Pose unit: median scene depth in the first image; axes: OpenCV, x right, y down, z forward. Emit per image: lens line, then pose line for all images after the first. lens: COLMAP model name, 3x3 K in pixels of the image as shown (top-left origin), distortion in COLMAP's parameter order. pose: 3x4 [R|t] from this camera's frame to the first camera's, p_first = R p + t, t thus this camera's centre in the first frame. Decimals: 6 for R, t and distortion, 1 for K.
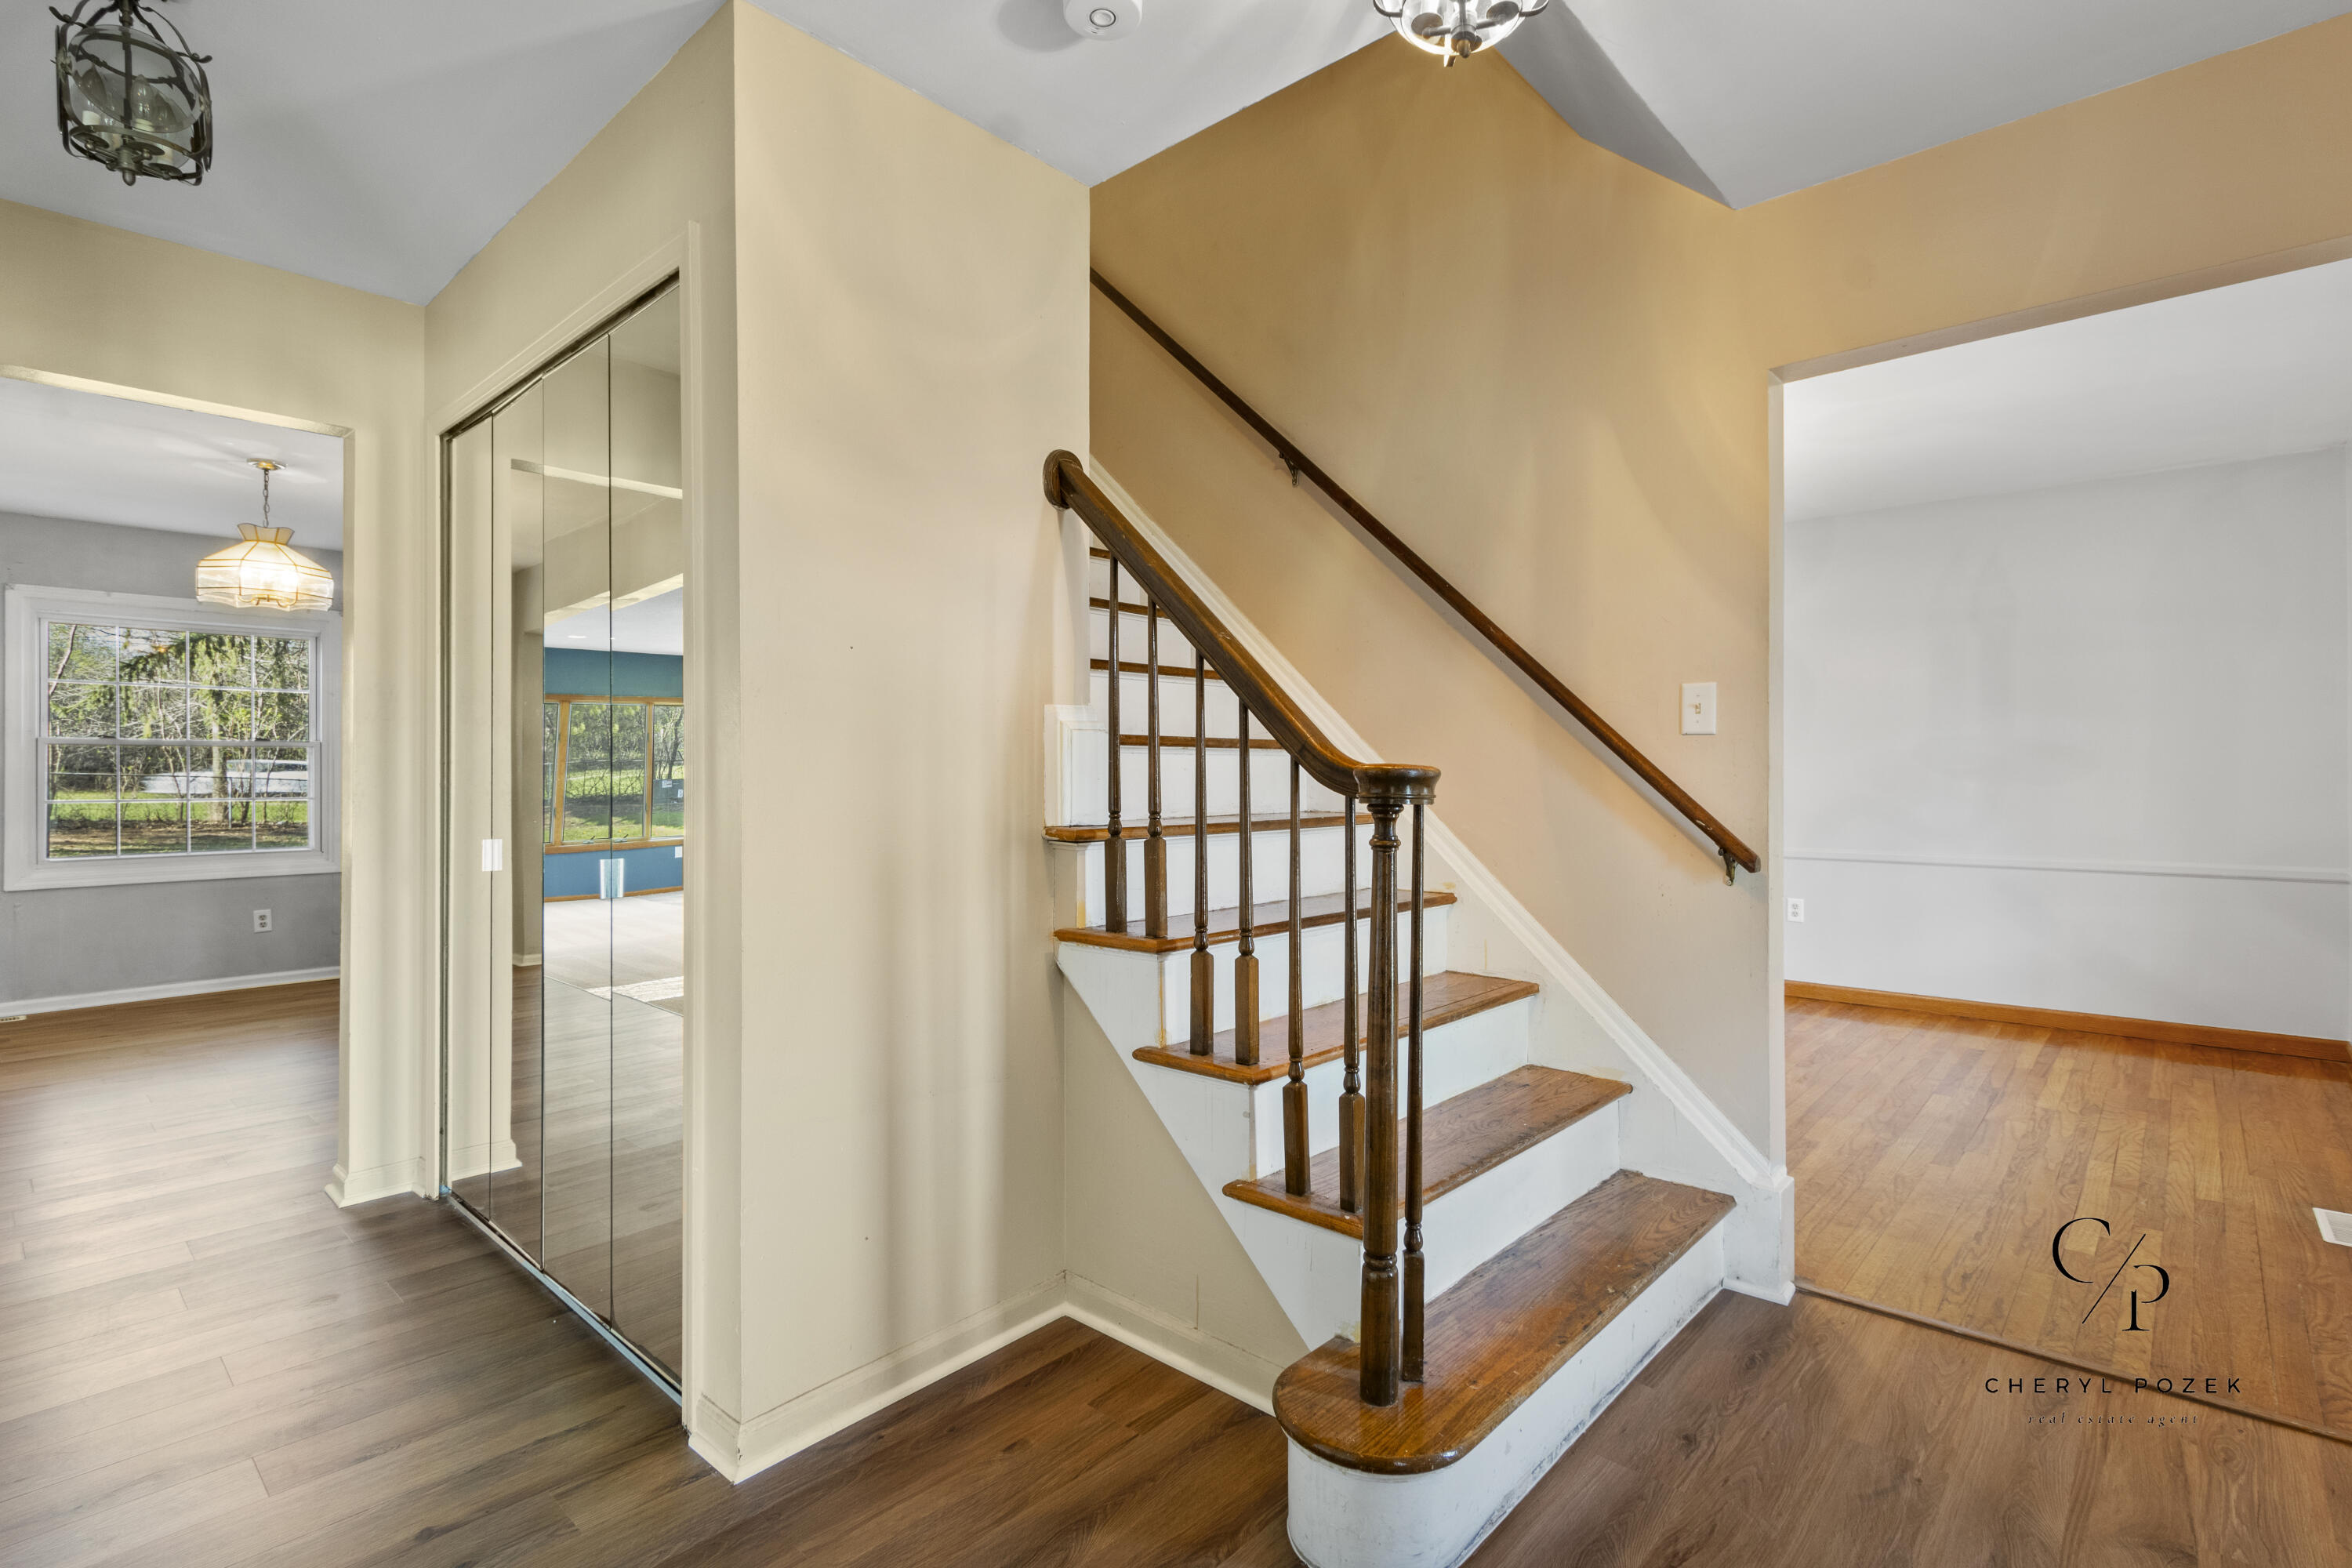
lens RADIAL K [[1084.2, 0, 1180.7], [0, 1084.2, 795.2], [0, 0, 1]] dist [0.001451, 0.000288]
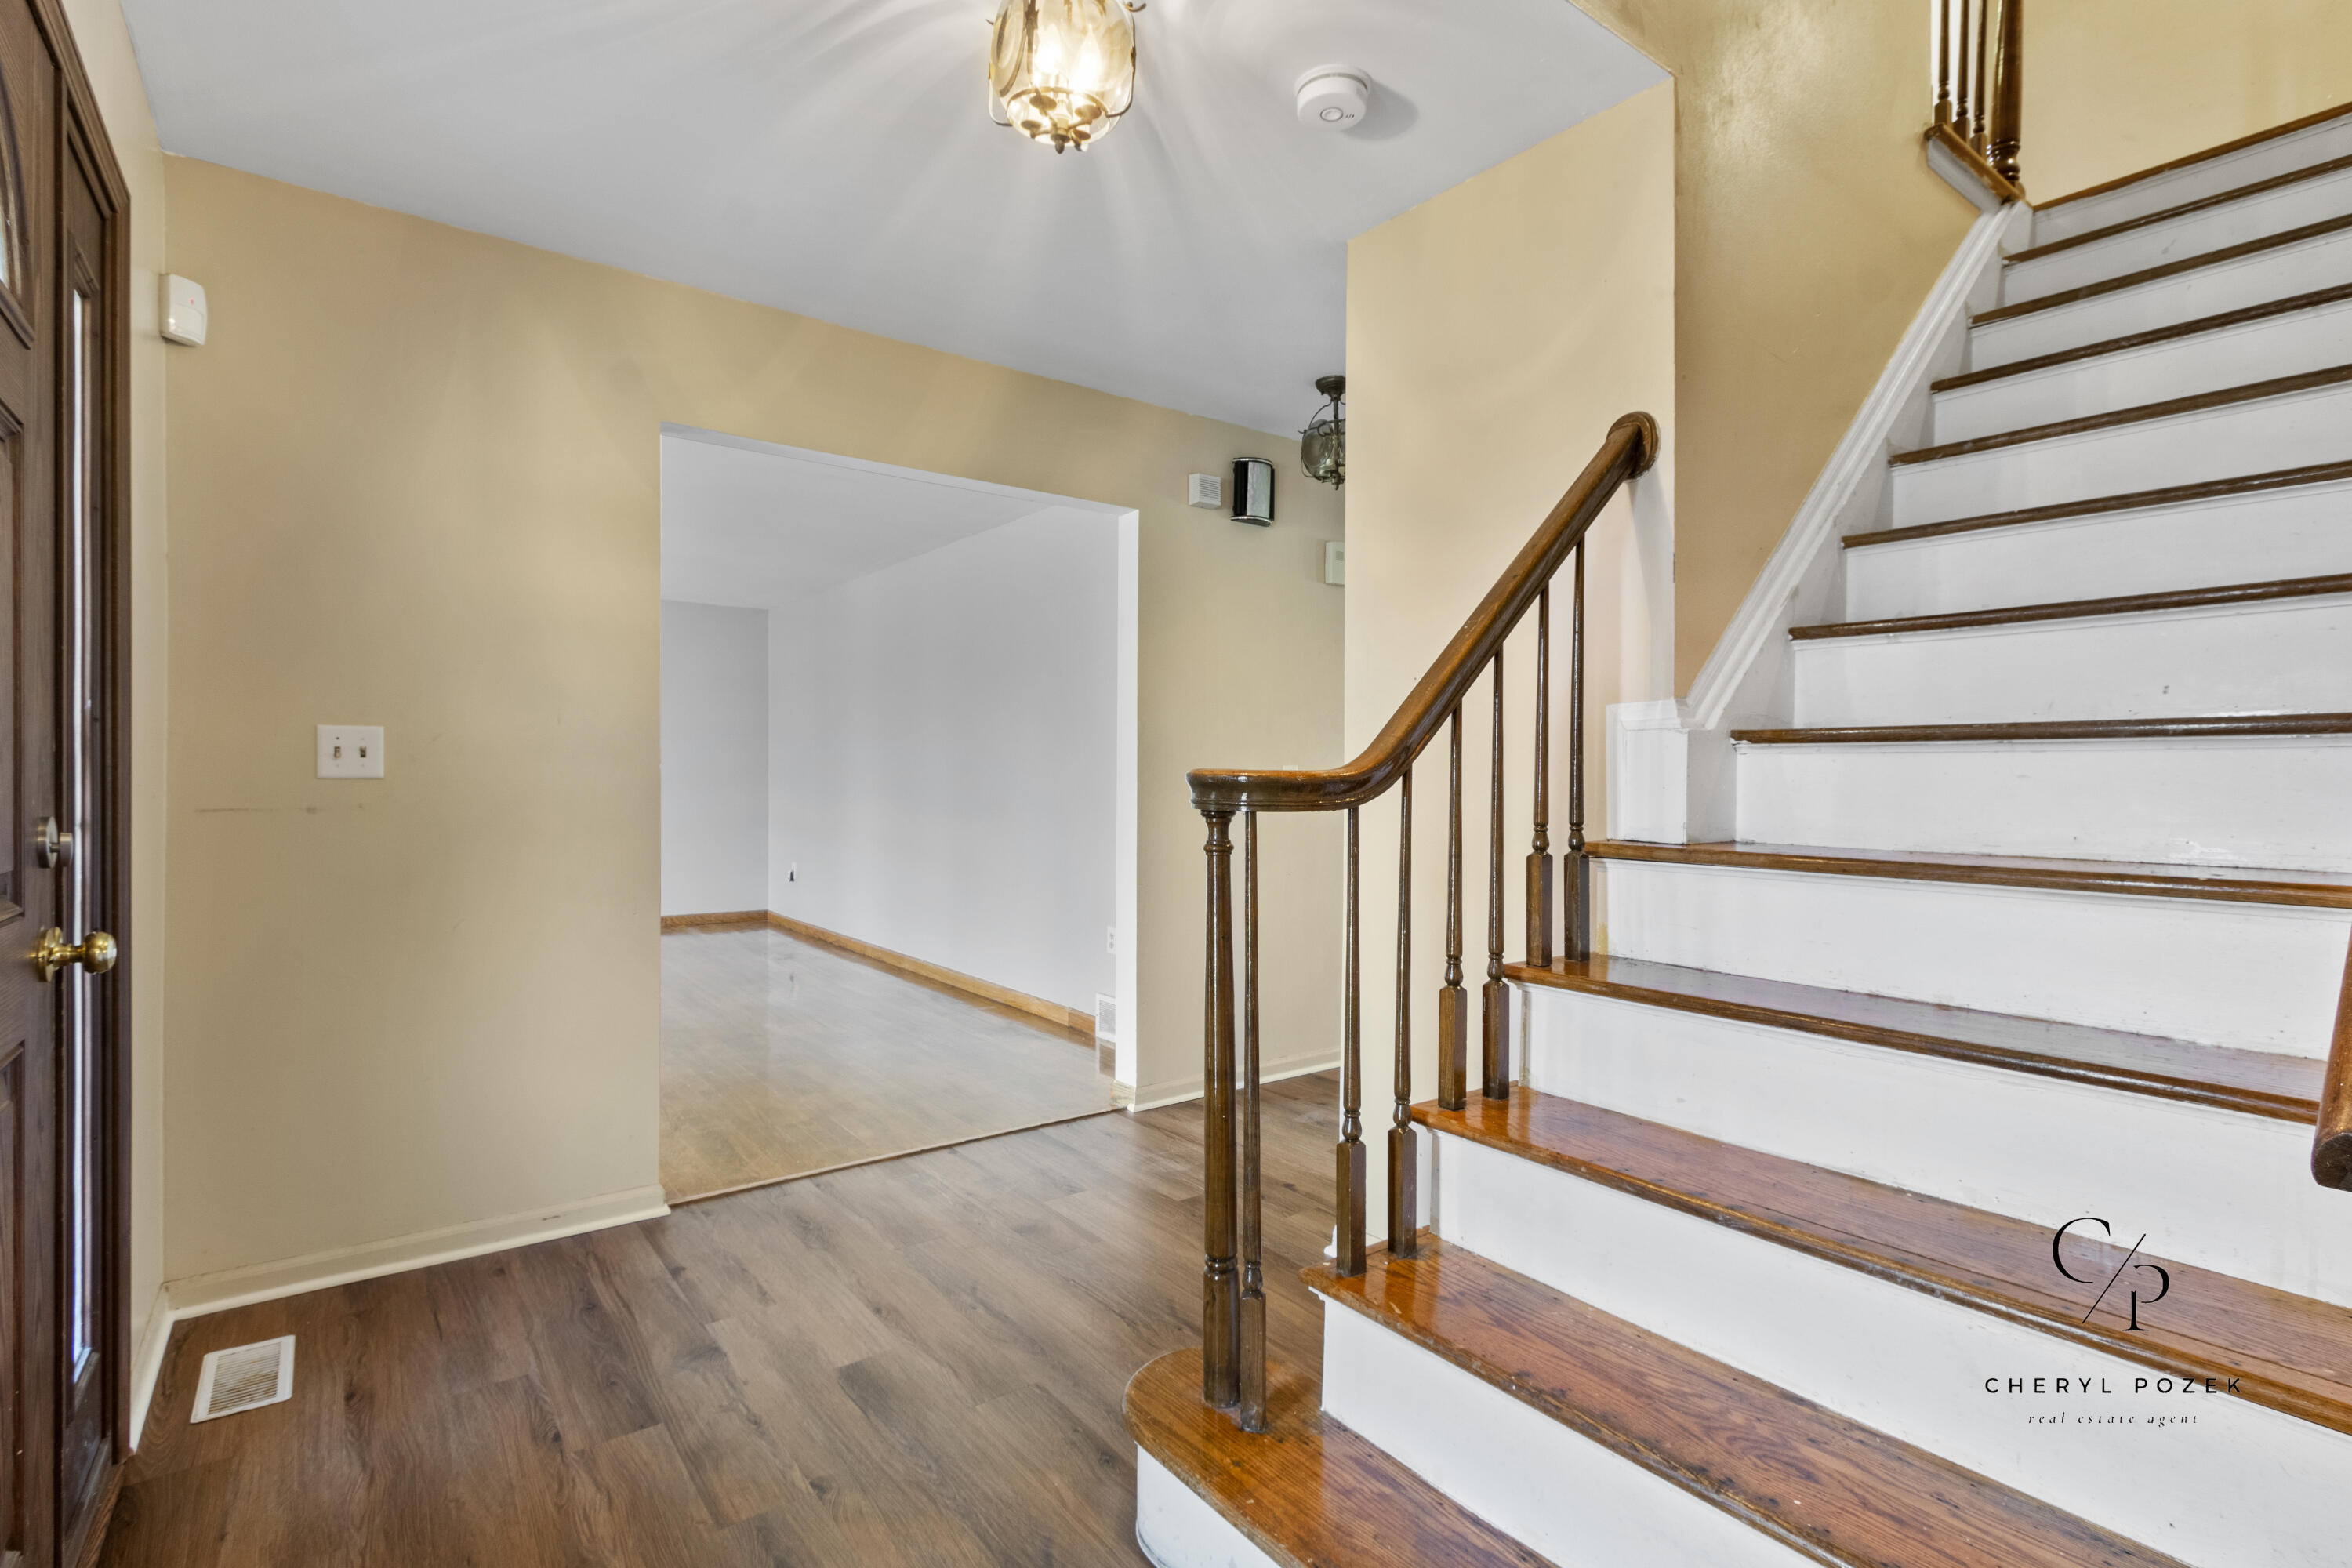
lens RADIAL K [[1094.9, 0, 1168.8], [0, 1094.9, 783.3], [0, 0, 1]] dist [0.000212, -0.000436]
pose [[-0.183726, 0.000854, -0.982977, 1.194642], [-0.019919, 0.999791, 0.004592, -0.019562], [0.982776, 0.020423, -0.183670, 1.118804]]
